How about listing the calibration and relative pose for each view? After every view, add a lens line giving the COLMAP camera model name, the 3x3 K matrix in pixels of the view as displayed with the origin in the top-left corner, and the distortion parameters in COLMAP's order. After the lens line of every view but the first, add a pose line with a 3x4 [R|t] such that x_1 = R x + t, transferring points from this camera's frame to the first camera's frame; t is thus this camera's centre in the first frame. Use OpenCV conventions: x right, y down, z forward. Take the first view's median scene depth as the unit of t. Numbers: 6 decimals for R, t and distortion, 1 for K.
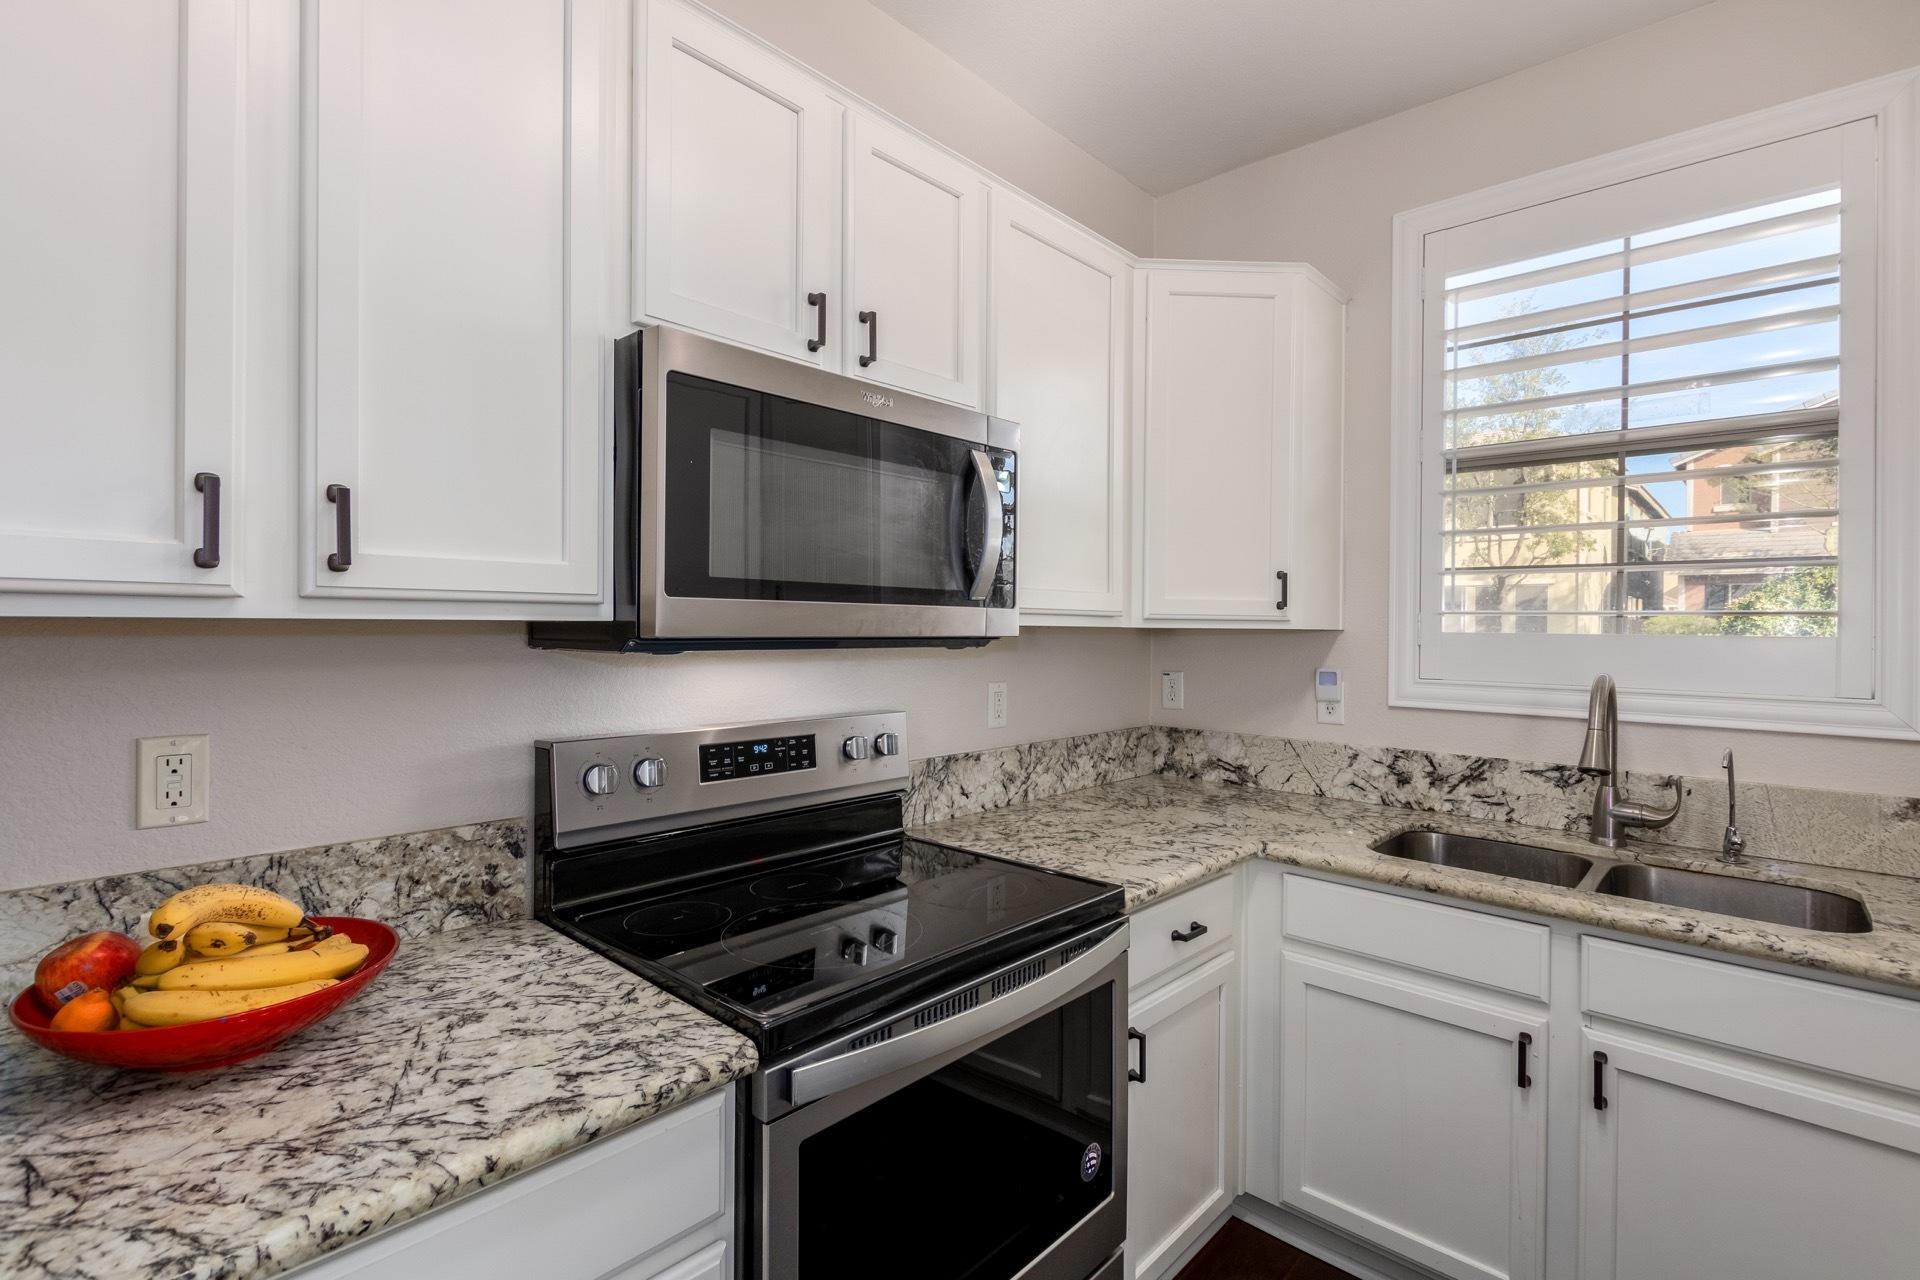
lens RADIAL K [[892.4, 0, 963.9], [0, 892.4, 625.4], [0, 0, 1]] dist [0.011306, -0.000259]
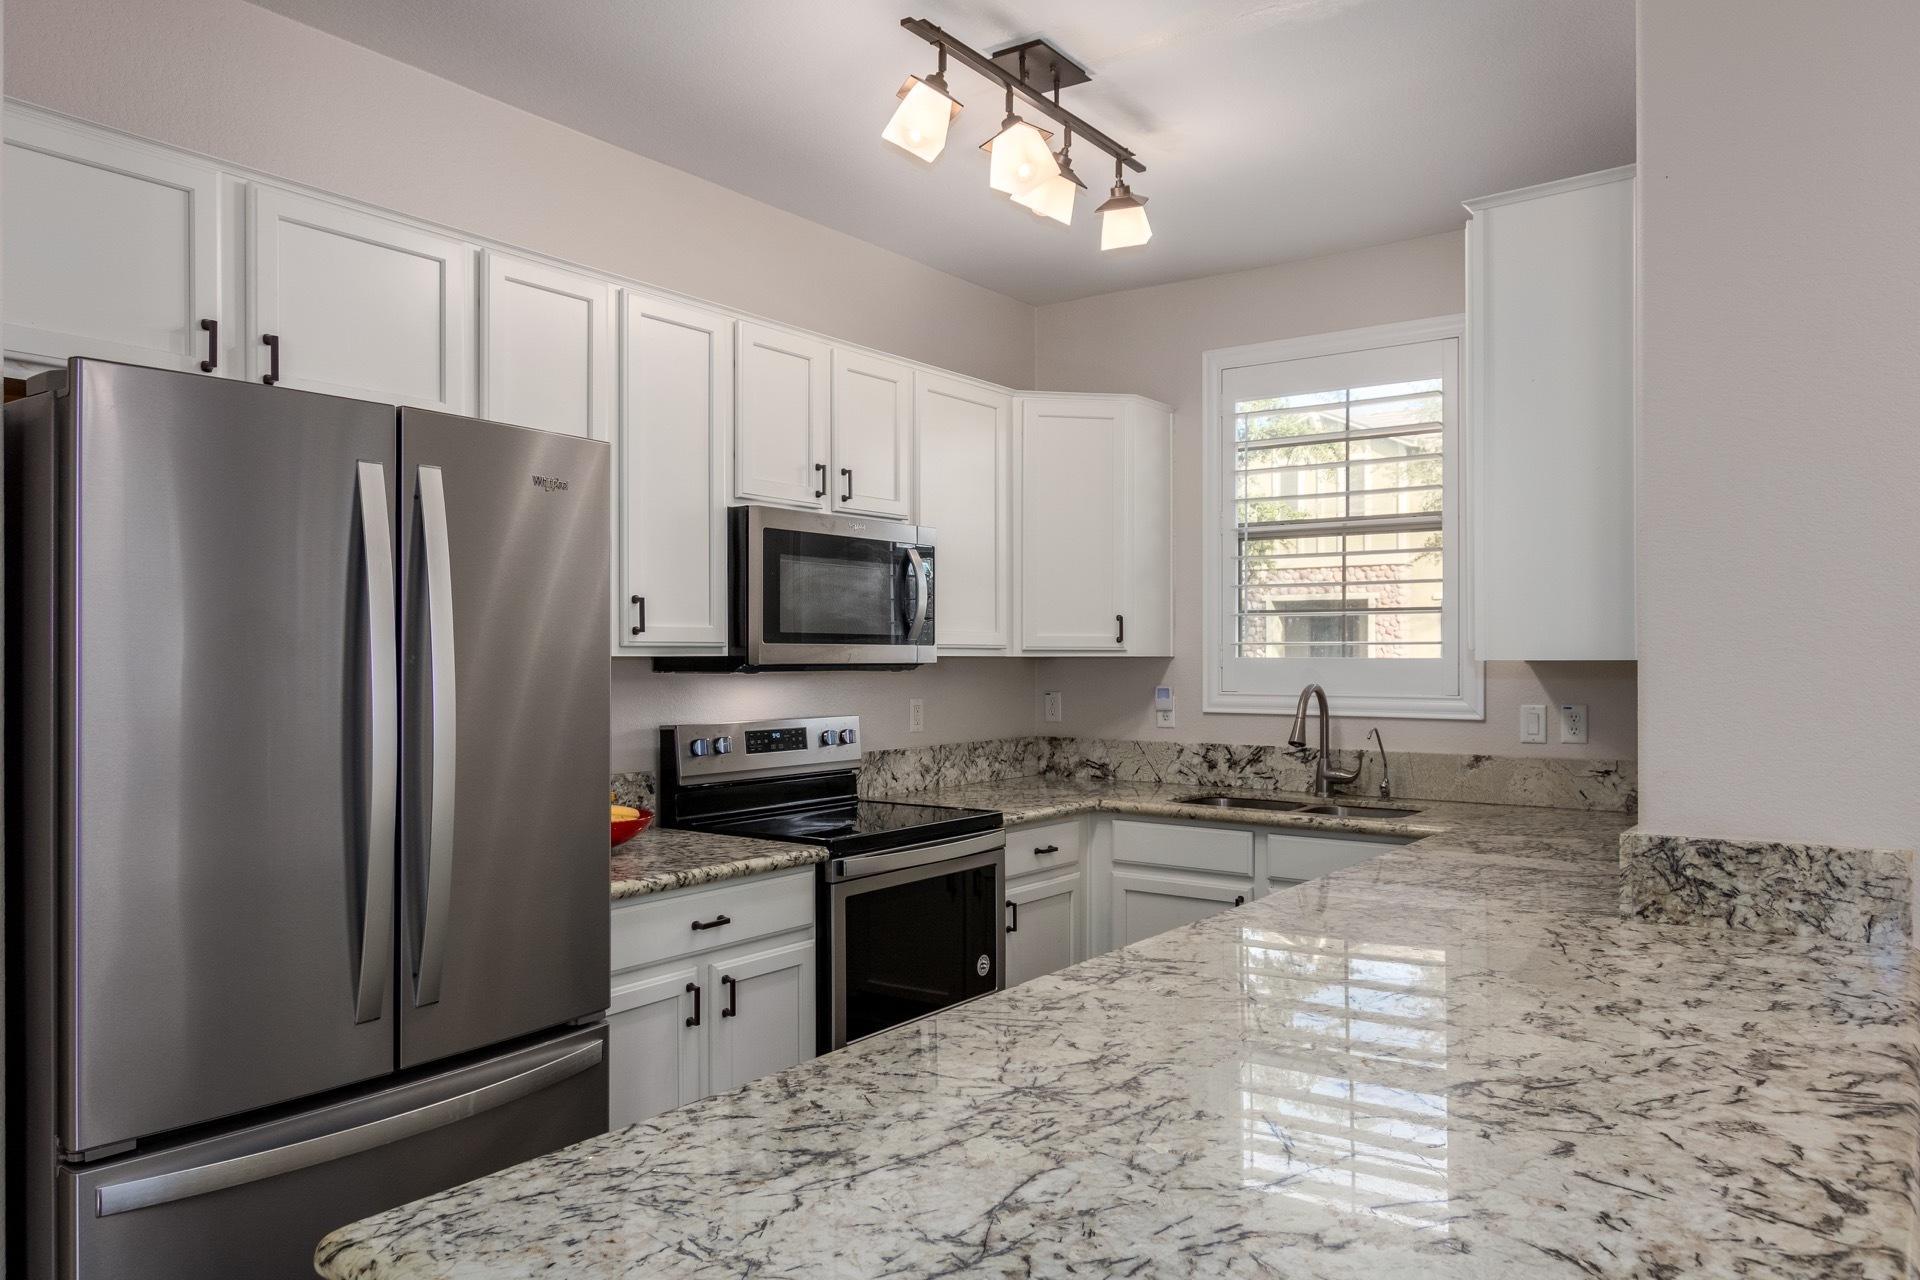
lens RADIAL K [[1320.6, 0, 963.0], [0, 1320.6, 649.8], [0, 0, 1]] dist [0.000363, 0.003417]
pose [[0.993828, -0.009239, 0.110546, -0.142226], [0.009575, 0.999951, -0.002511, -0.004243], [-0.110518, 0.003554, 0.993868, -1.252057]]
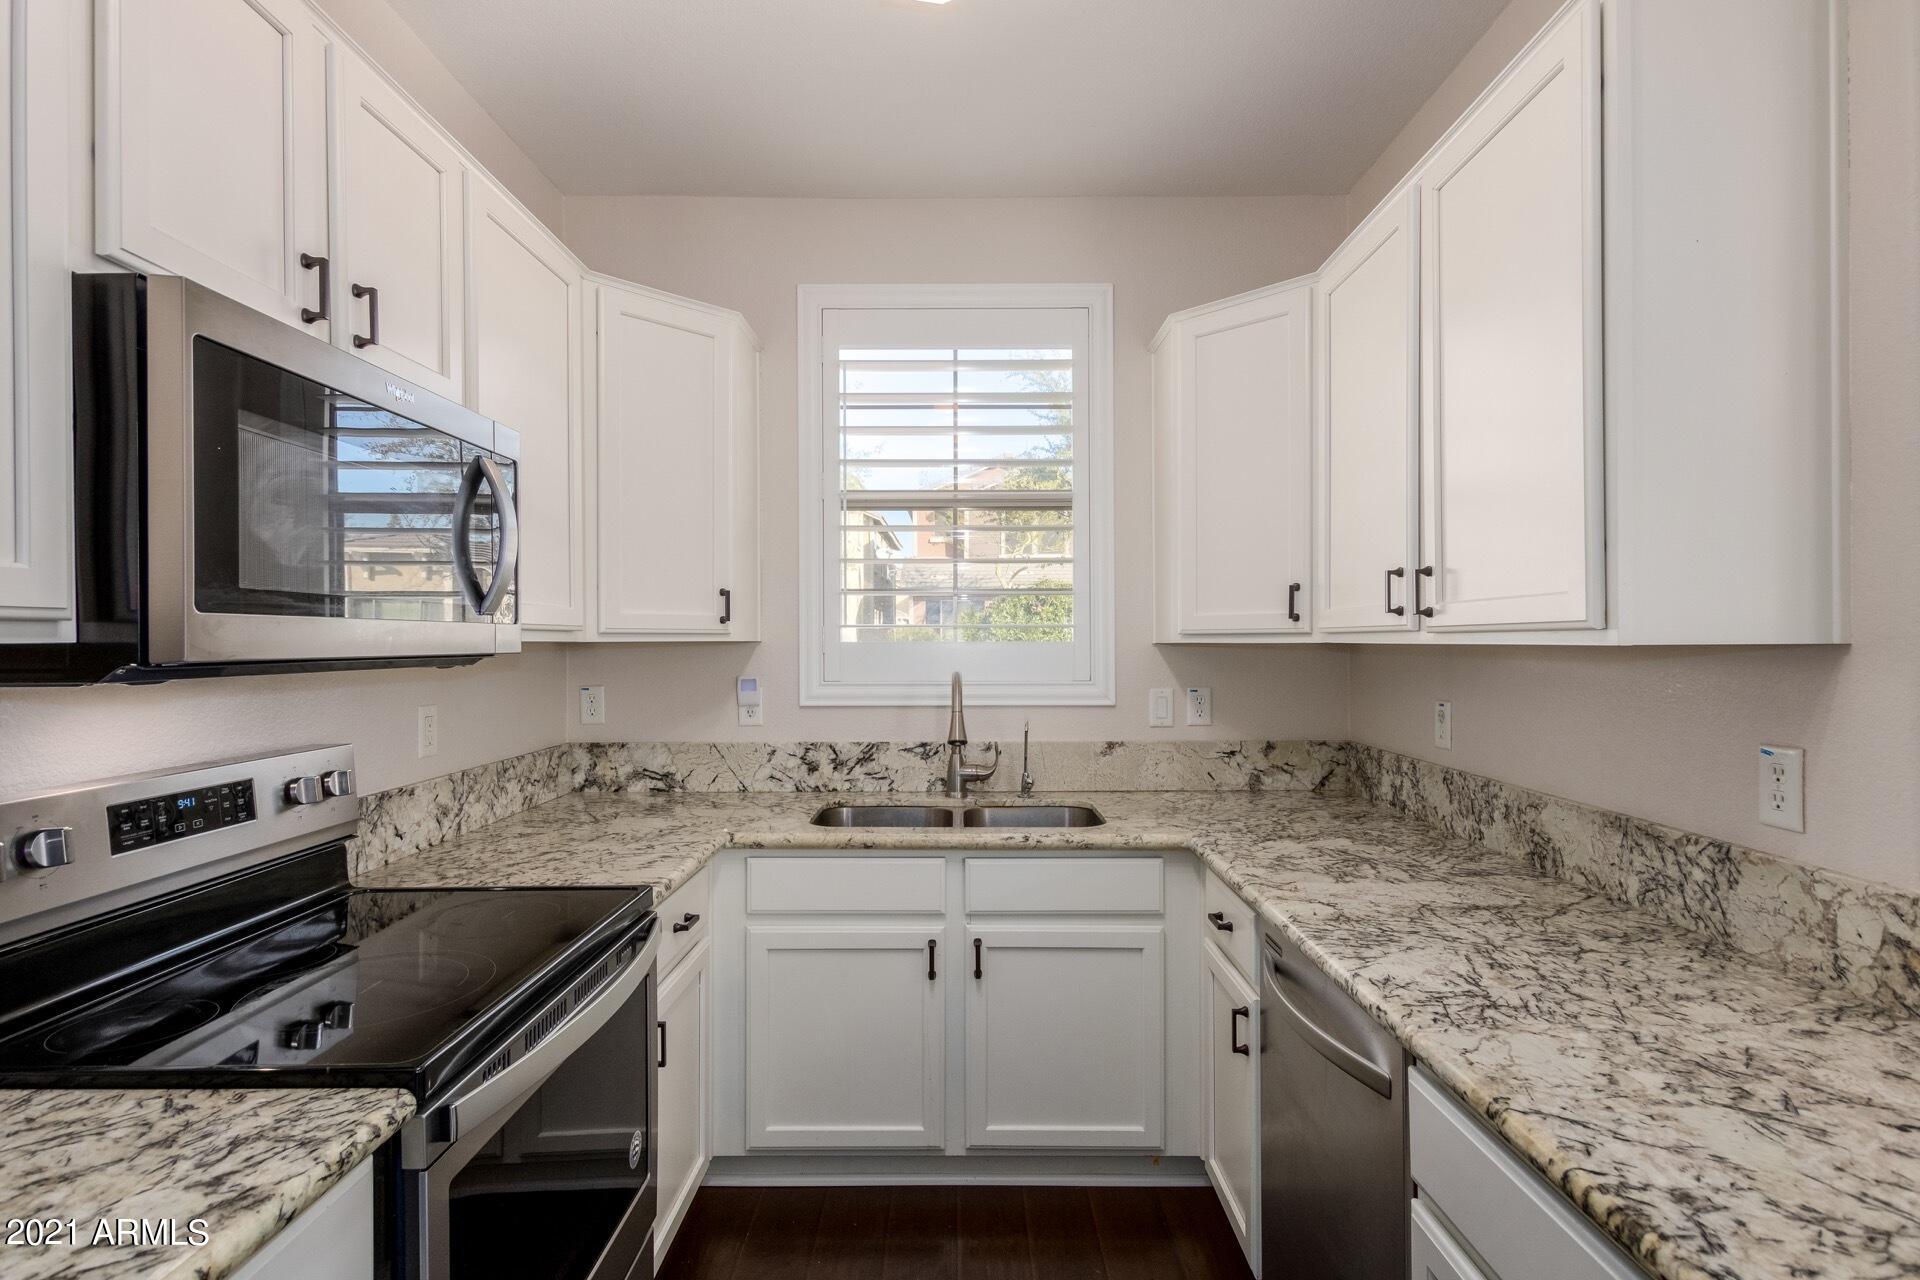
lens RADIAL K [[949.1, 0, 960.0], [0, 949.1, 640.0], [0, 0, 1]] dist [0.013727, -0.001381]
pose [[0.741470, -0.012300, 0.670873, -0.261563], [0.009710, 0.999924, 0.007601, -0.004521], [-0.670916, 0.000878, 0.741533, -0.074188]]
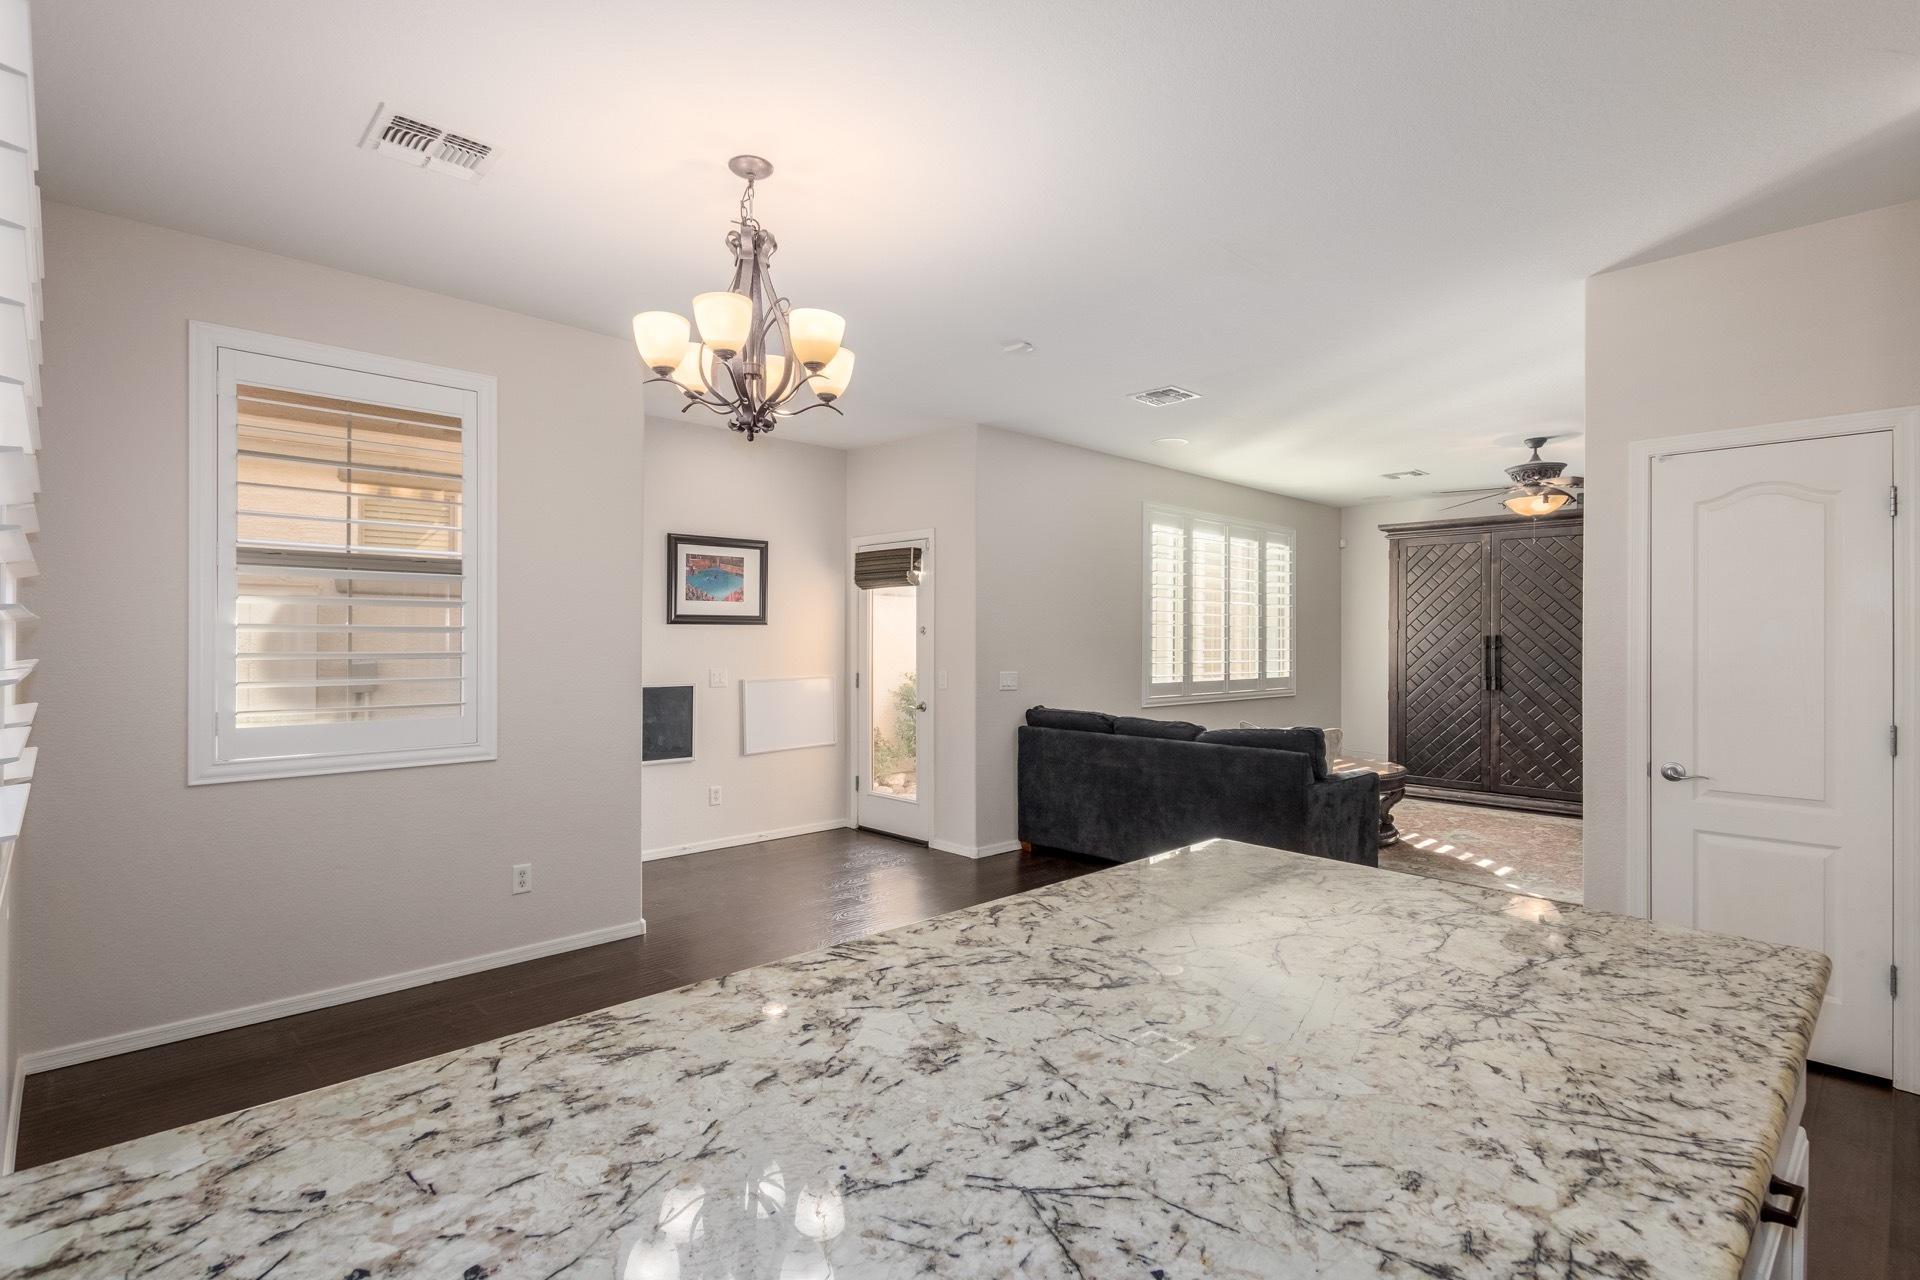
lens RADIAL K [[922.9, 0, 960.0], [0, 922.9, 640.0], [0, 0, 1]] dist [0.003249, -0.000375]
pose [[-0.997975, -0.013939, 0.062066, 0.308934], [-0.014046, 0.999901, -0.001296, 0.002119], [-0.062041, -0.002165, -0.998071, 0.166959]]
